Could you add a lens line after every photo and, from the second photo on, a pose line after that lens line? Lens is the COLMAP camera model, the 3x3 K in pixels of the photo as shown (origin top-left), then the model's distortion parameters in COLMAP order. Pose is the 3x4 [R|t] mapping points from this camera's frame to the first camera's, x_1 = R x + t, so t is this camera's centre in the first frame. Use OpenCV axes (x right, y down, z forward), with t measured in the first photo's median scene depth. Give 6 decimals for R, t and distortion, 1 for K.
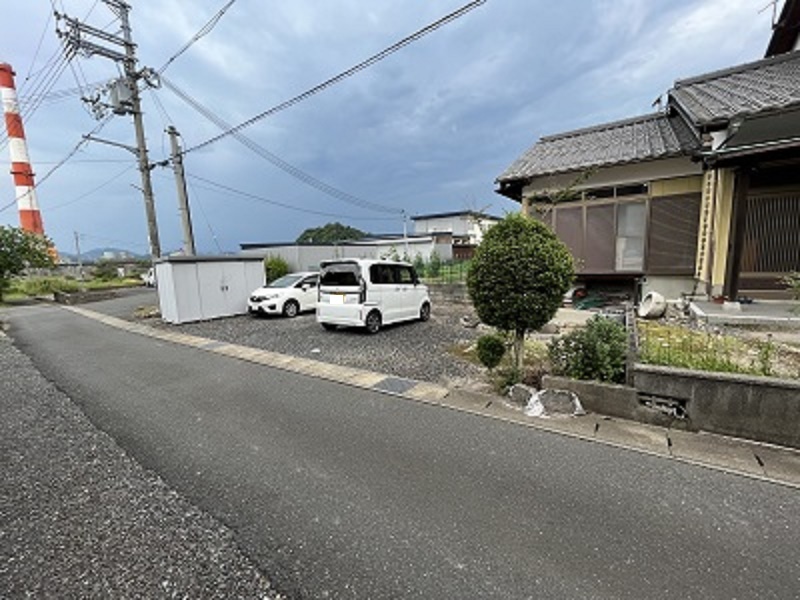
lens RADIAL K [[321.0, 0, 403.8], [0, 321.0, 300.4], [0, 0, 1]] dist [0.002006, 0.000175]
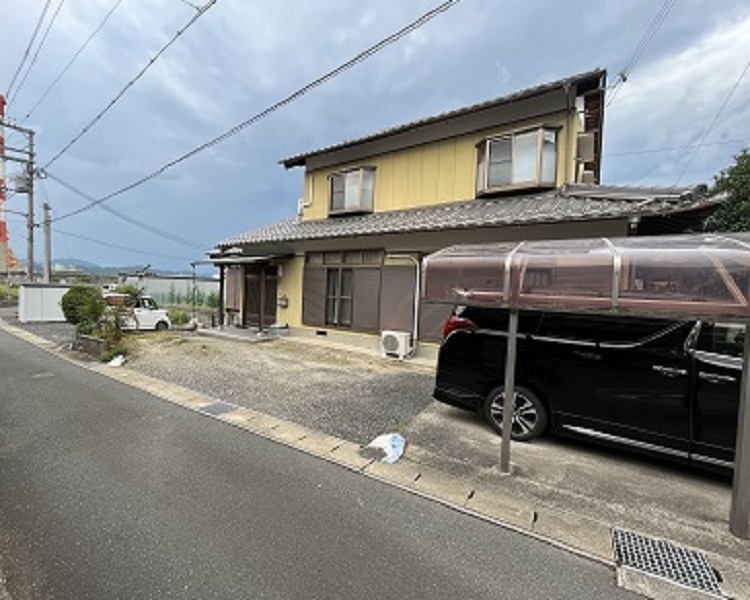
lens RADIAL K [[346.0, 0, 370.7], [0, 346.0, 297.9], [0, 0, 1]] dist [-0.000524, -0.000951]
pose [[0.997132, 0.067807, -0.033607, 0.992058], [-0.070733, 0.992931, -0.095317, -0.010500], [0.026907, 0.097421, 0.994879, -0.647042]]
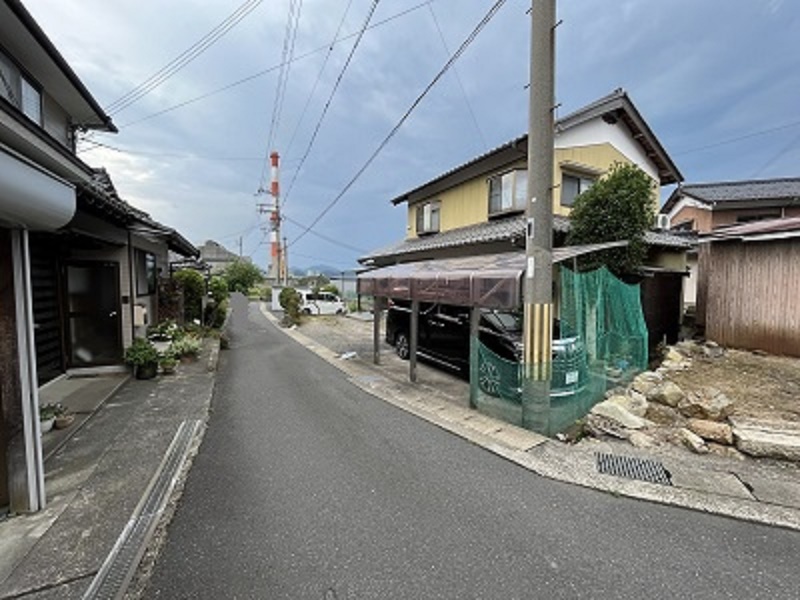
lens RADIAL K [[321.0, 0, 401.0], [0, 321.0, 297.8], [0, 0, 1]] dist [0.002006, 0.000175]
pose [[0.885823, 0.060449, -0.460069, 1.319292], [-0.091812, 0.994710, -0.046080, -0.009170], [0.454850, 0.083059, 0.886686, -0.831290]]
